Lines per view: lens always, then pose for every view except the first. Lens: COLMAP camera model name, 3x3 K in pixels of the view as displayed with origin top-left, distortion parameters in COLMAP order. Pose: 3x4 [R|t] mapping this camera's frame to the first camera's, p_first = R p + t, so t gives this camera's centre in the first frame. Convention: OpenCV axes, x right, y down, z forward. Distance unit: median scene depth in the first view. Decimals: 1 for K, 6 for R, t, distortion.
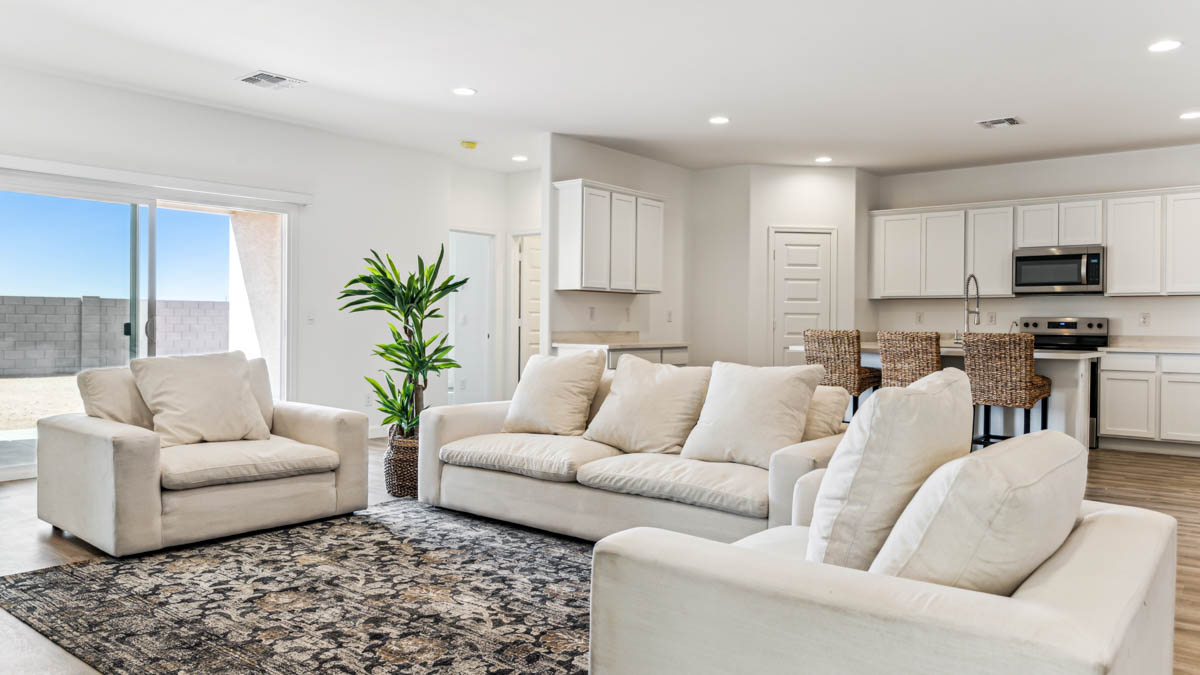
lens RADIAL K [[837.4, 0, 610.9], [0, 837.4, 331.5], [0, 0, 1]] dist [0.007015, -0.008291]
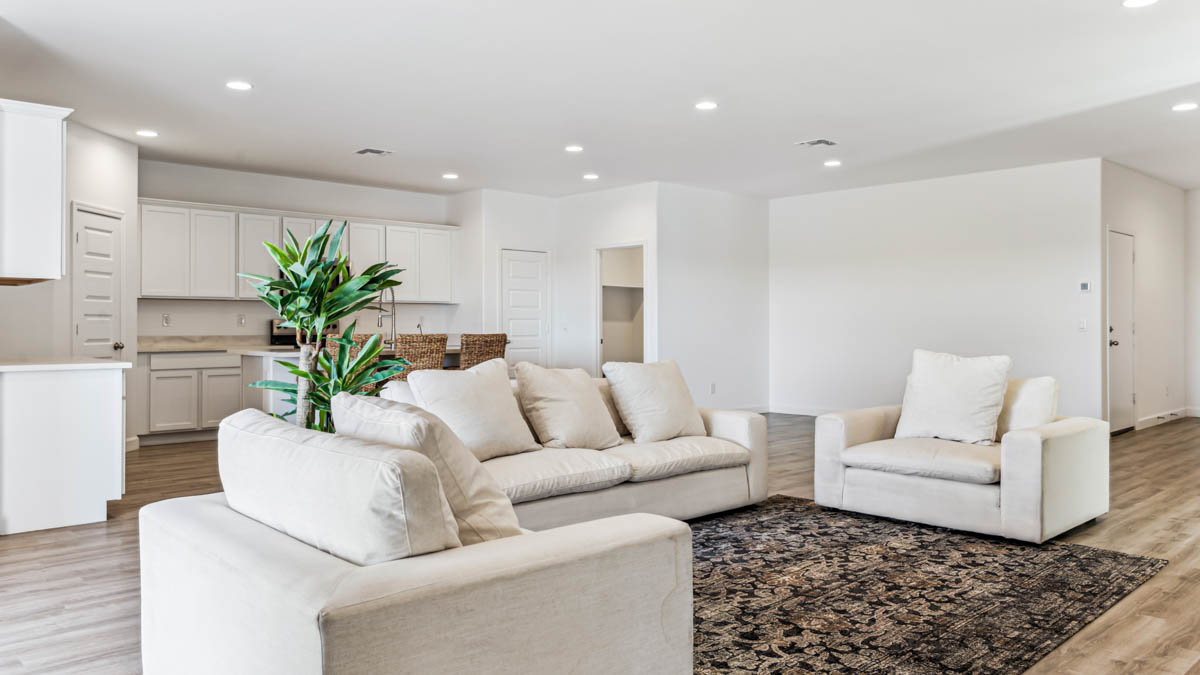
lens RADIAL K [[859.3, 0, 606.7], [0, 859.3, 322.2], [0, 0, 1]] dist [-0.024255, 0.002399]
pose [[0.136607, -0.003949, 0.990617, -0.707820], [0.013425, 0.999908, 0.002134, -0.013482], [-0.990534, 0.013008, 0.136647, 0.561695]]
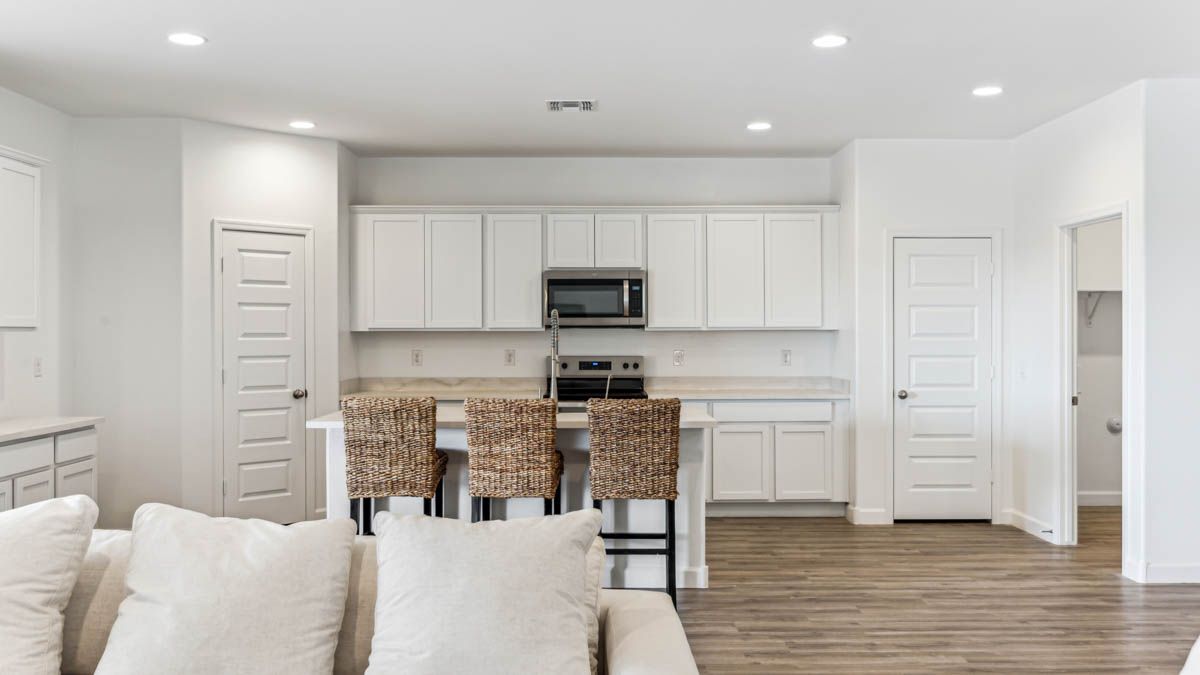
lens RADIAL K [[1044.7, 0, 598.8], [0, 1044.7, 335.9], [0, 0, 1]] dist [0.015405, -0.009063]
pose [[0.776764, -0.012067, 0.629676, -0.114406], [0.015021, 0.999887, 0.000633, -0.046850], [-0.629613, 0.008967, 0.776857, 0.279534]]
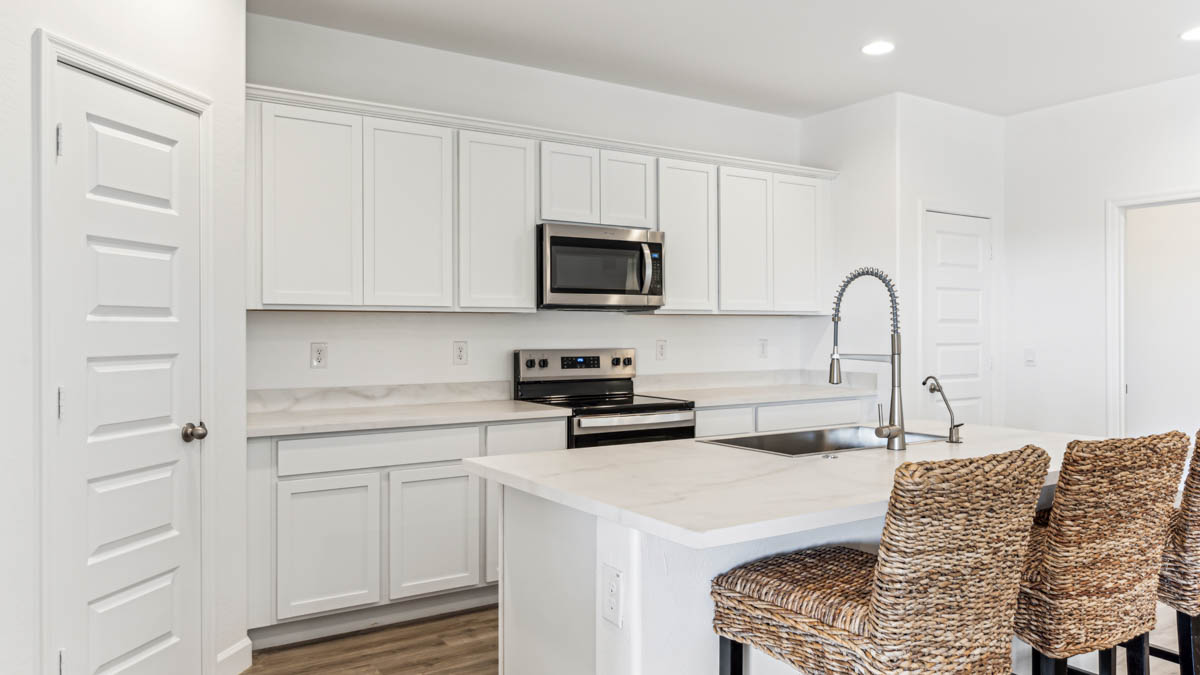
lens RADIAL K [[837.4, 0, 600.0], [0, 837.4, 331.1], [0, 0, 1]] dist [0.007015, -0.008291]
pose [[0.308940, -0.011033, 0.951017, -0.010835], [0.012865, 0.999890, 0.007420, -0.042470], [-0.950994, 0.009942, 0.309048, 1.030410]]
